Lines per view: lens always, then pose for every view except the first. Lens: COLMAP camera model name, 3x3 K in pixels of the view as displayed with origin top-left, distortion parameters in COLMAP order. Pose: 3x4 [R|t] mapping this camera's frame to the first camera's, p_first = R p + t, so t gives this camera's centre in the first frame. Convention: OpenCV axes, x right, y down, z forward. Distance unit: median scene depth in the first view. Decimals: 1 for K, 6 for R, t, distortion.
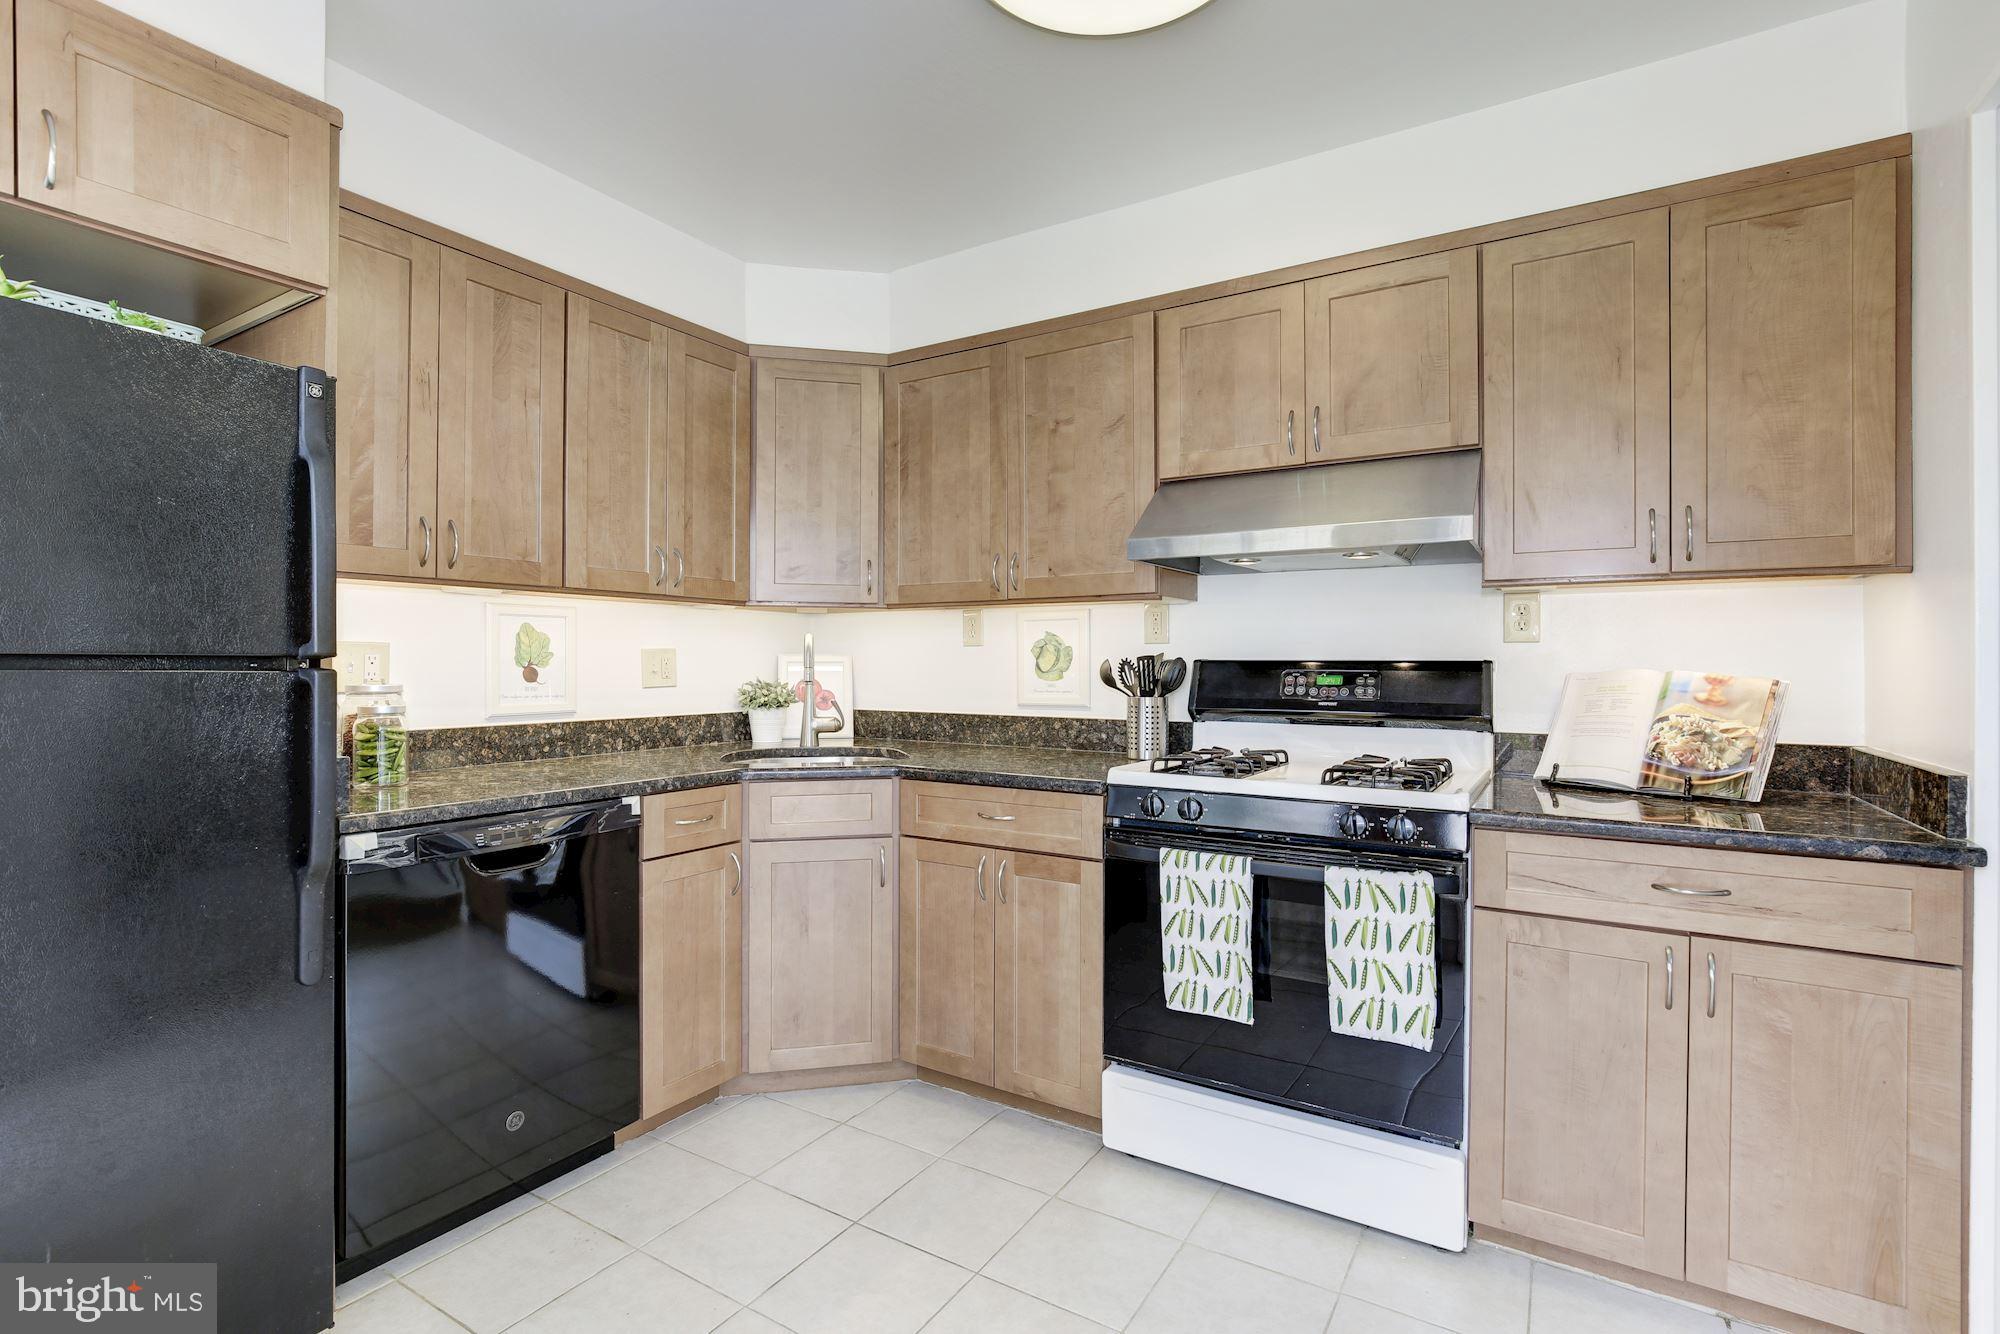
lens RADIAL K [[920.7, 0, 997.8], [0, 920.7, 663.4], [0, 0, 1]] dist [-0.017988, 0.005988]
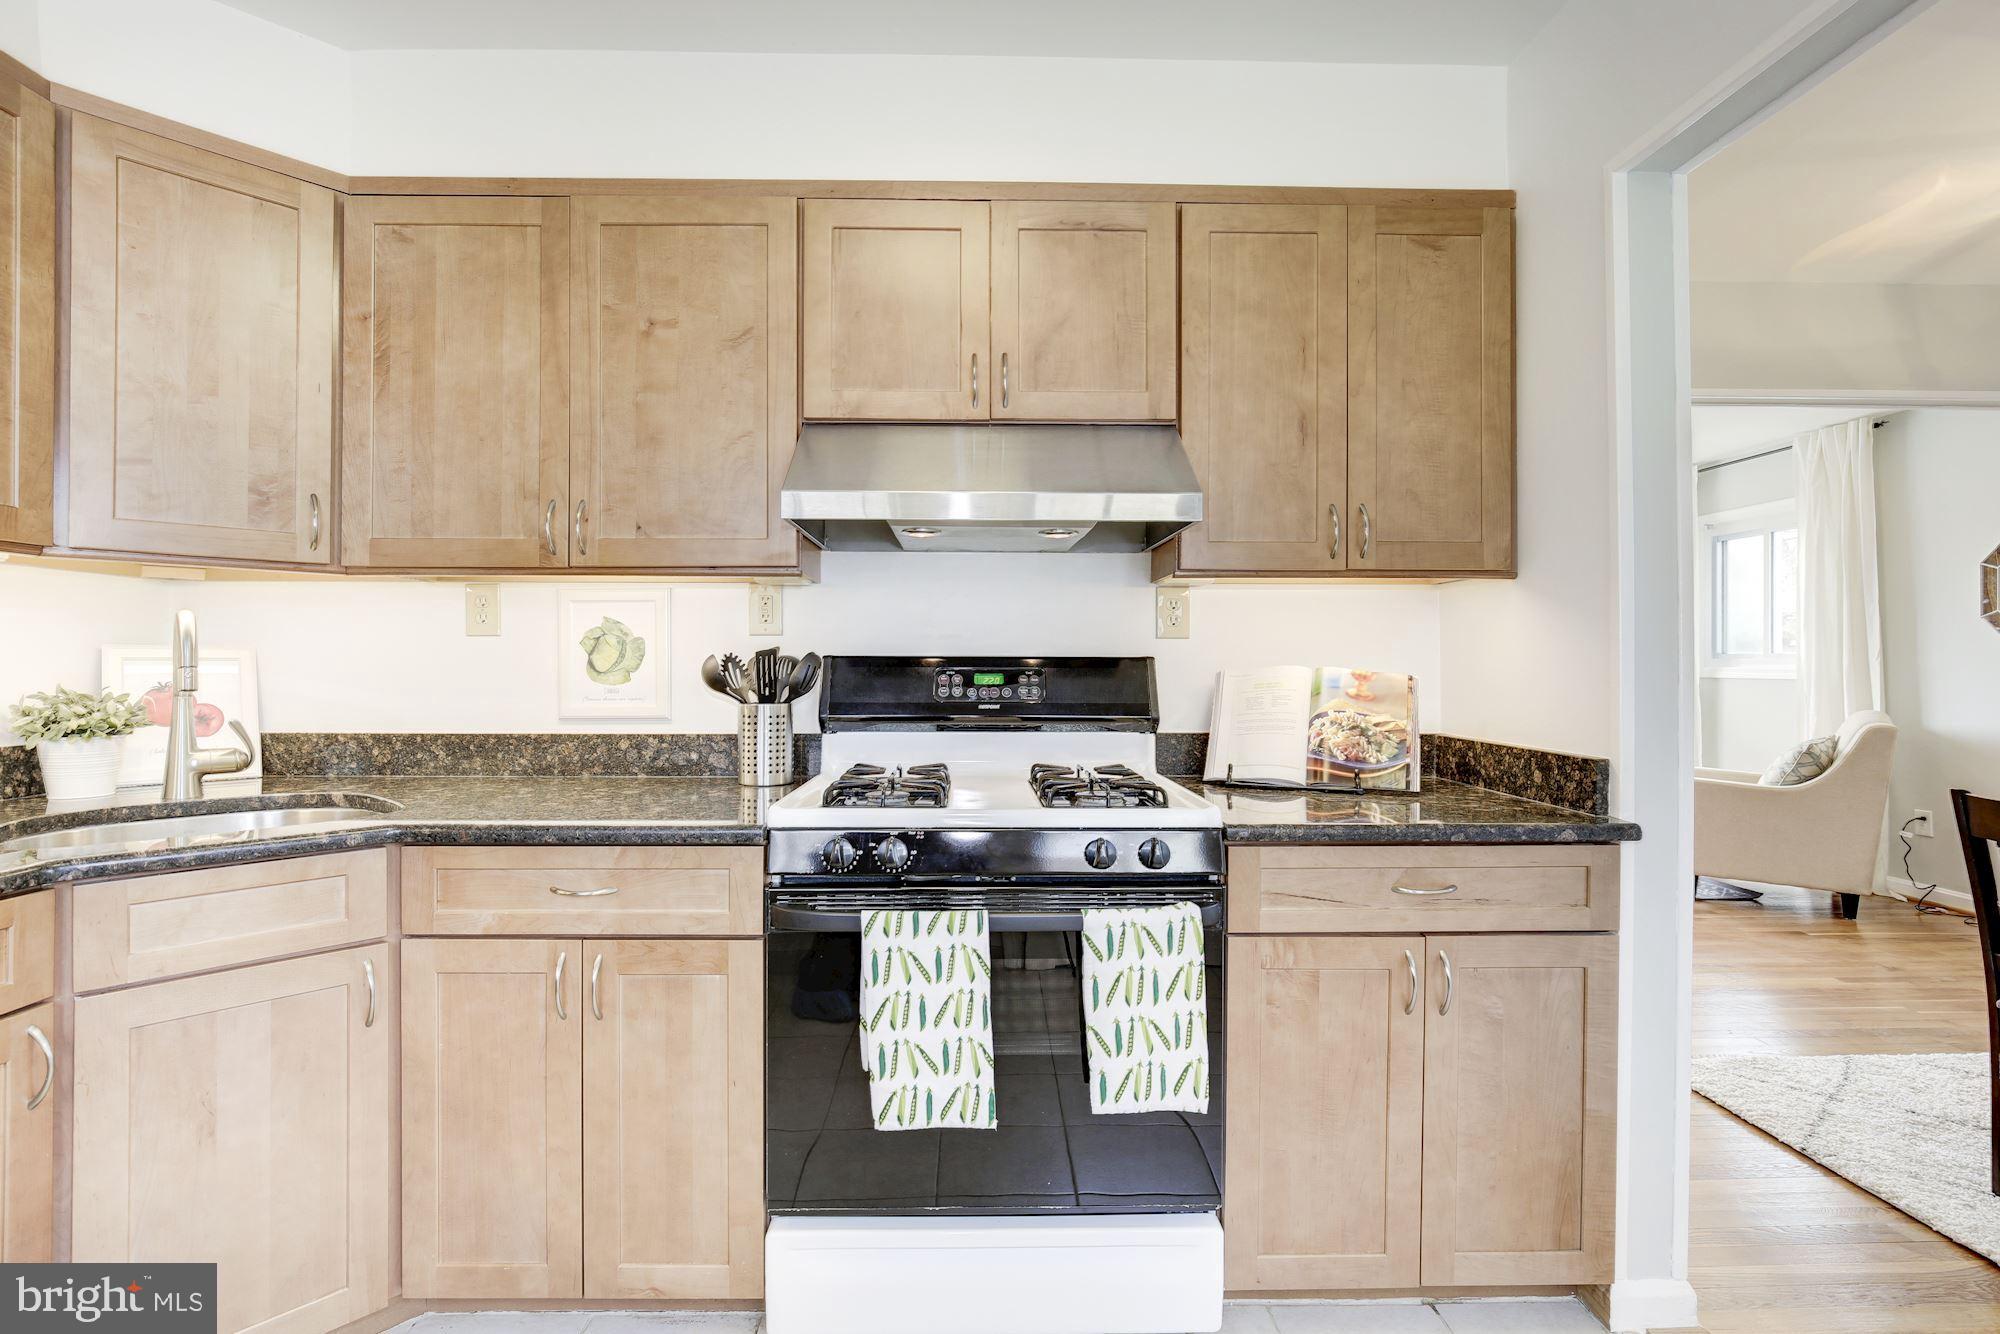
lens RADIAL K [[920.7, 0, 974.9], [0, 920.7, 663.9], [0, 0, 1]] dist [-0.017988, 0.005988]
pose [[0.839439, -0.000815, 0.543453, -0.126864], [0.000617, 1.000000, 0.000547, 0.003361], [-0.543453, -0.000124, 0.839439, 0.299817]]
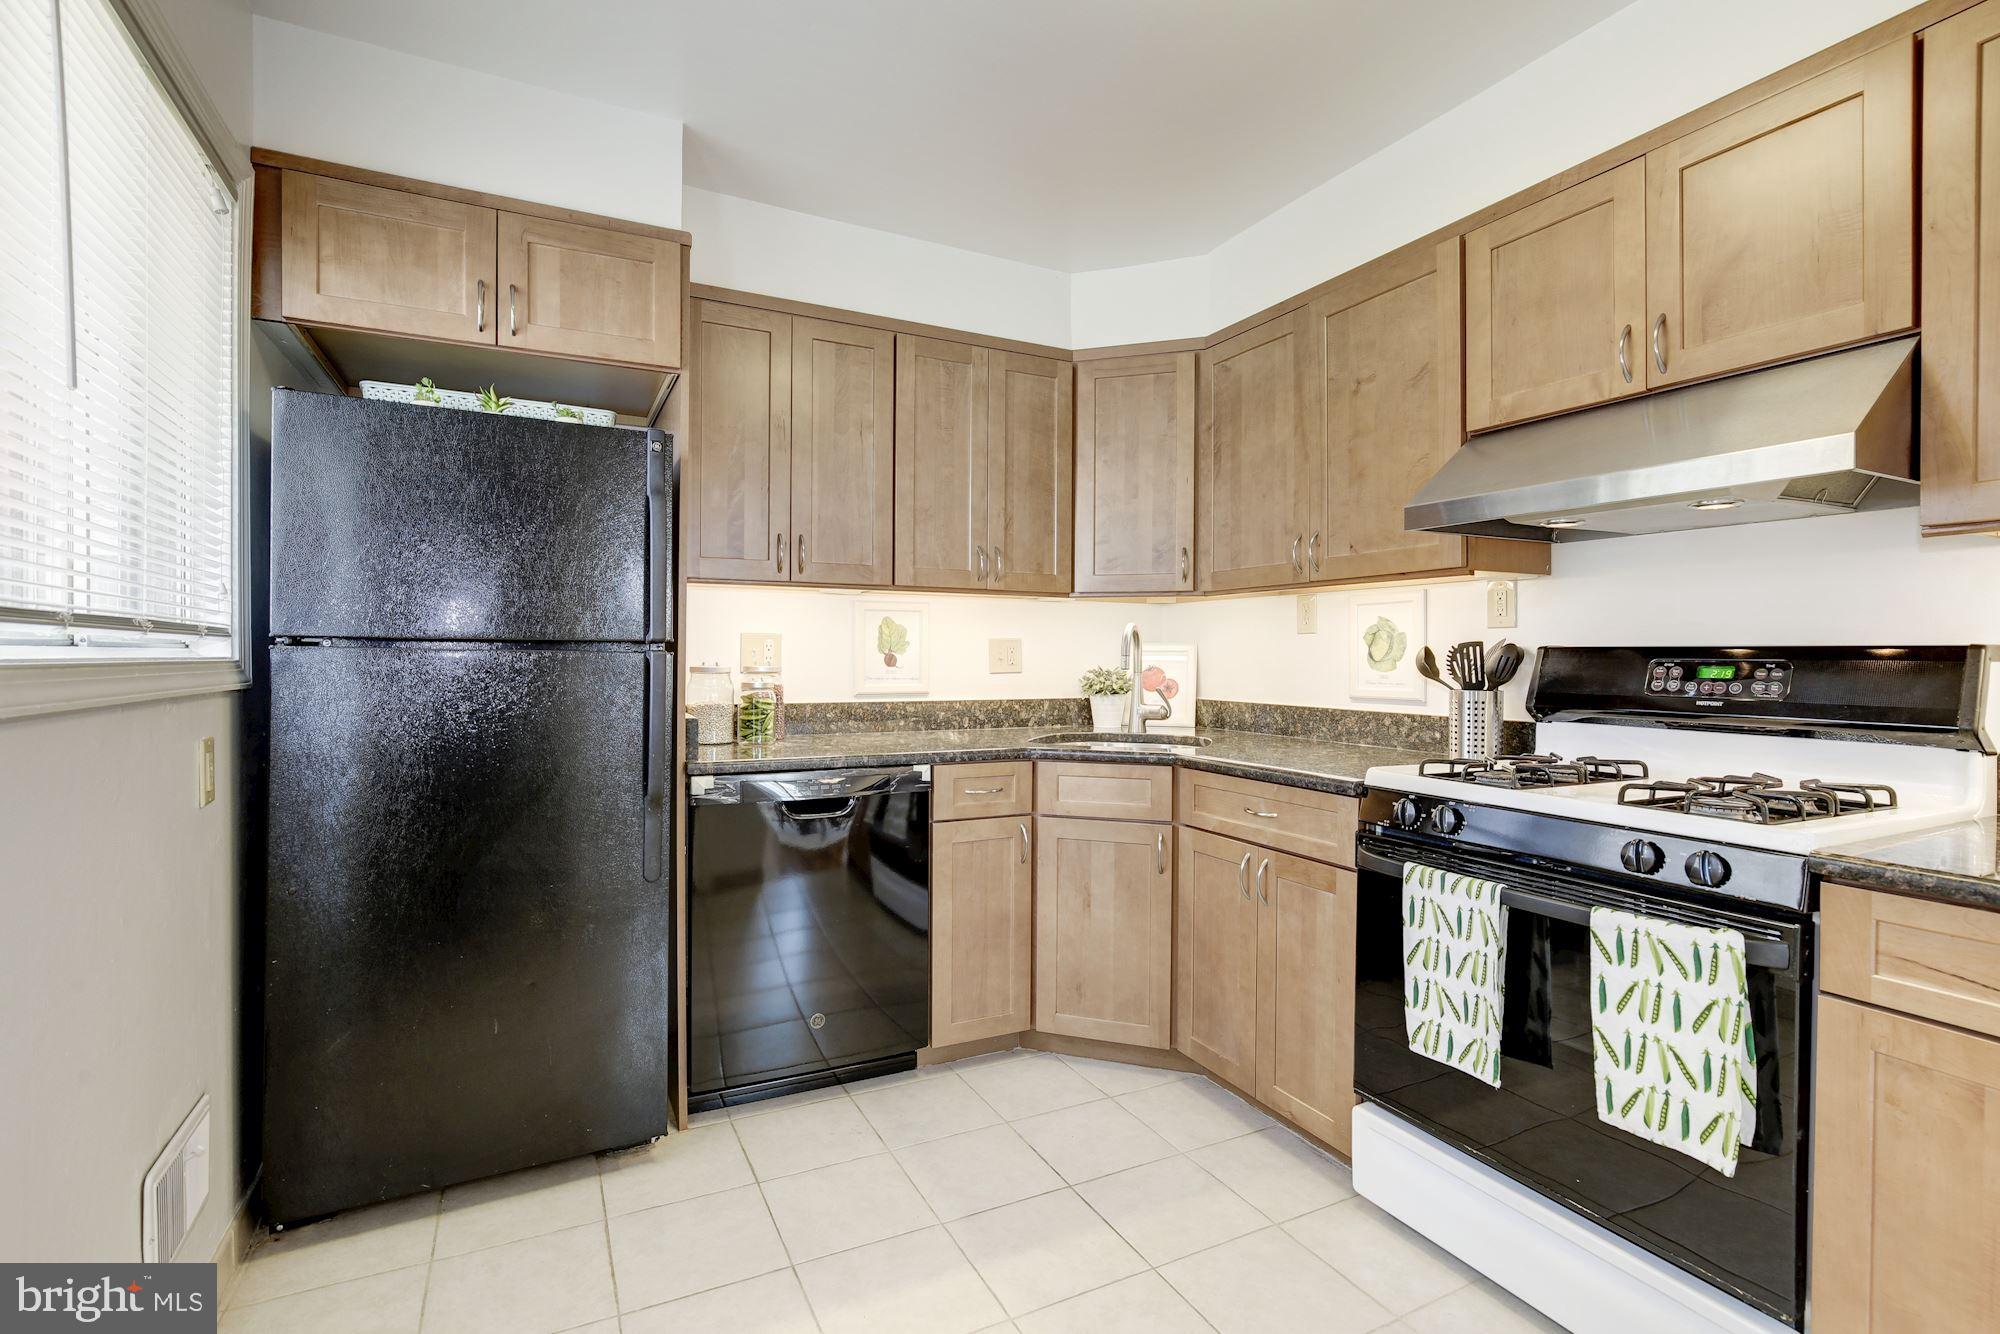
lens RADIAL K [[920.7, 0, 1001.4], [0, 920.7, 663.1], [0, 0, 1]] dist [-0.017988, 0.005988]
pose [[0.856535, 0.007058, -0.516041, 0.260515], [-0.004024, 0.999967, 0.006997, 0.008049], [0.516074, -0.003917, 0.856535, 0.058897]]
